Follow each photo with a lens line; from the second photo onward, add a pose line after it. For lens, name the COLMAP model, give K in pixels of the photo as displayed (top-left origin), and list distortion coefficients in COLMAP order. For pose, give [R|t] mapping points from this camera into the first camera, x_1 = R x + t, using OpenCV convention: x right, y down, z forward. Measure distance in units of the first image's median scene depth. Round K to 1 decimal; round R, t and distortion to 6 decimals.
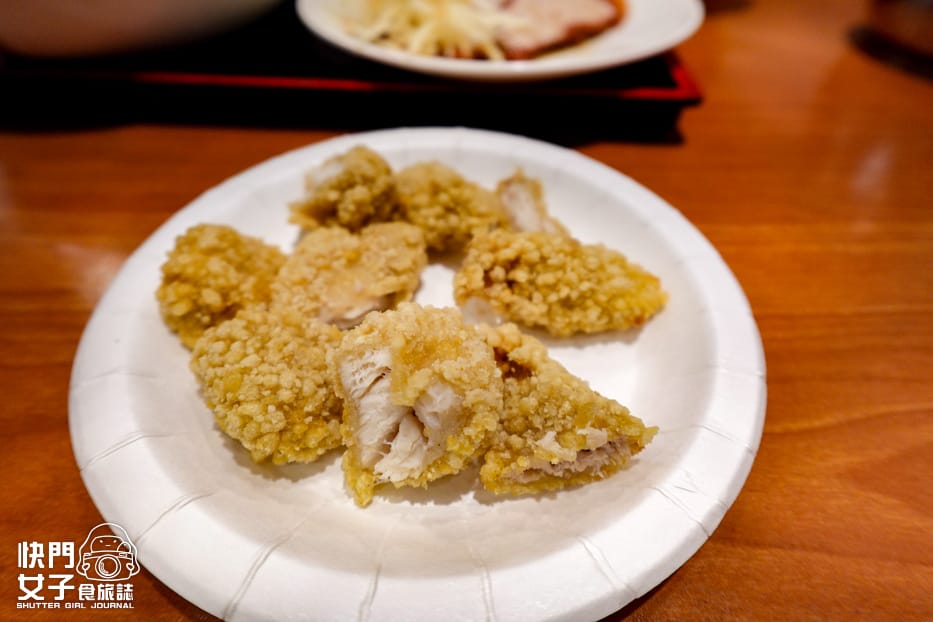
lens RADIAL K [[519.0, 0, 466.5], [0, 519.0, 311.0], [0, 0, 1]] dist [-0.015382, -0.000505]
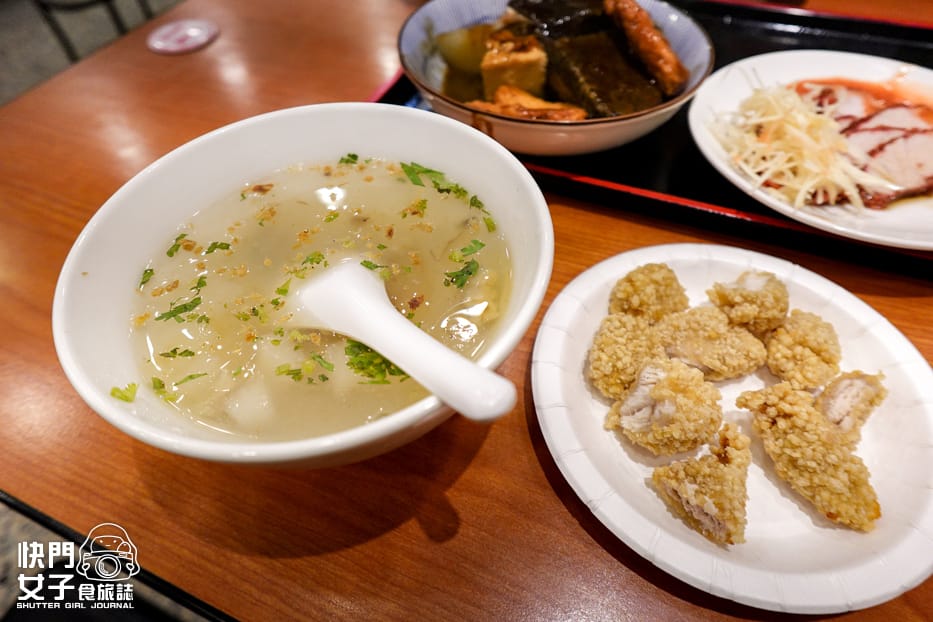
lens RADIAL K [[519.0, 0, 466.5], [0, 519.0, 311.0], [0, 0, 1]] dist [-0.015382, -0.000505]
pose [[0.453498, 0.665605, -0.592714, 0.374969], [-0.613609, 0.715493, 0.333998, -0.252278], [0.646393, 0.212227, 0.732895, -0.781931]]
